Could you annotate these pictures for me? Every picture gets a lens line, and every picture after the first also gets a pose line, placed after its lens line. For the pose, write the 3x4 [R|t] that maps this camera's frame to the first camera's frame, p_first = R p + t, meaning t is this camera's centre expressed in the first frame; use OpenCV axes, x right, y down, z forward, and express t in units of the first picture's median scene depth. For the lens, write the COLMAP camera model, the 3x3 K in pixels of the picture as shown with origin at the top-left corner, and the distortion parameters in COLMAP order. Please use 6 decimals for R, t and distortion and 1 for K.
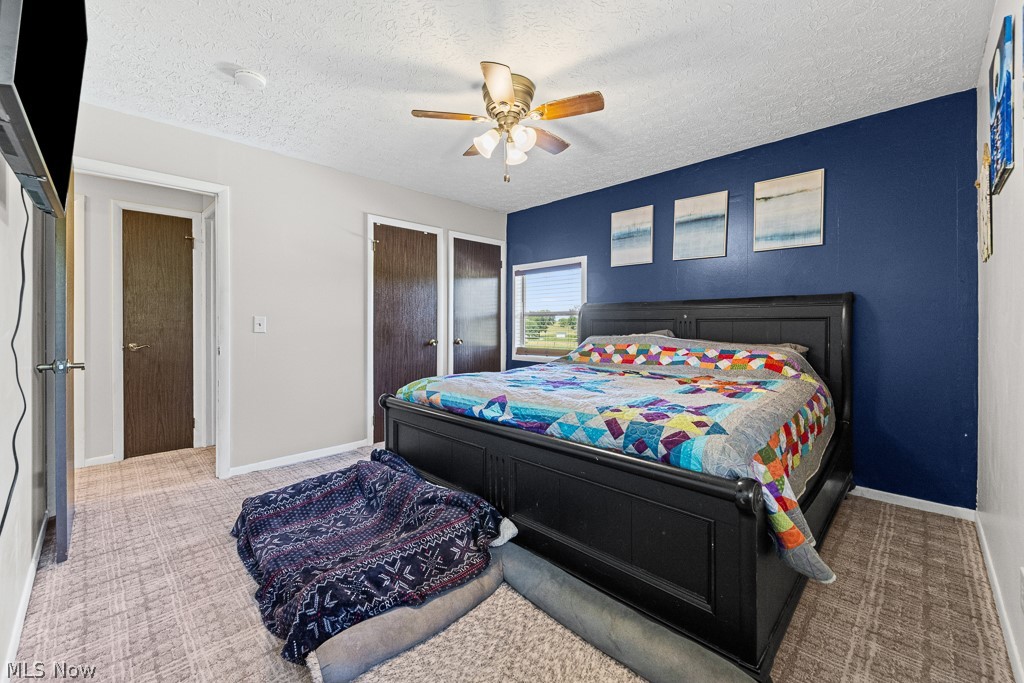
lens RADIAL K [[409.9, 0, 506.6], [0, 409.9, 341.3], [0, 0, 1]] dist [0.013276, -0.007682]
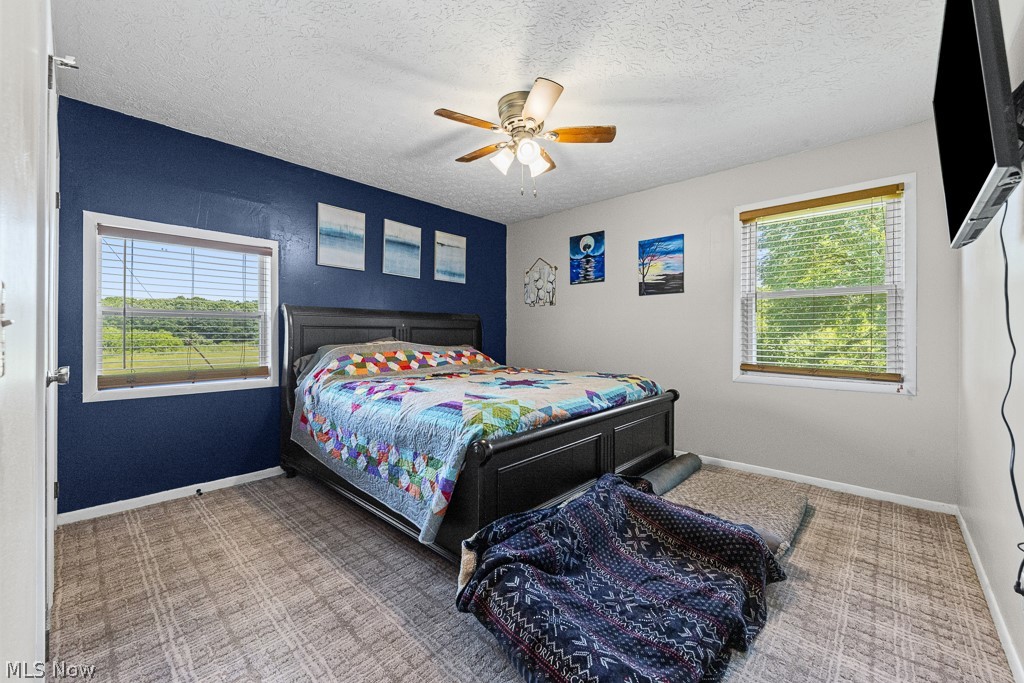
lens RADIAL K [[409.9, 0, 506.6], [0, 409.9, 341.3], [0, 0, 1]] dist [0.013276, -0.007682]
pose [[-0.030051, -0.017472, 0.999396, -0.718333], [0.037157, 0.999137, 0.018585, -0.026512], [-0.998857, 0.037693, -0.029376, 0.744973]]
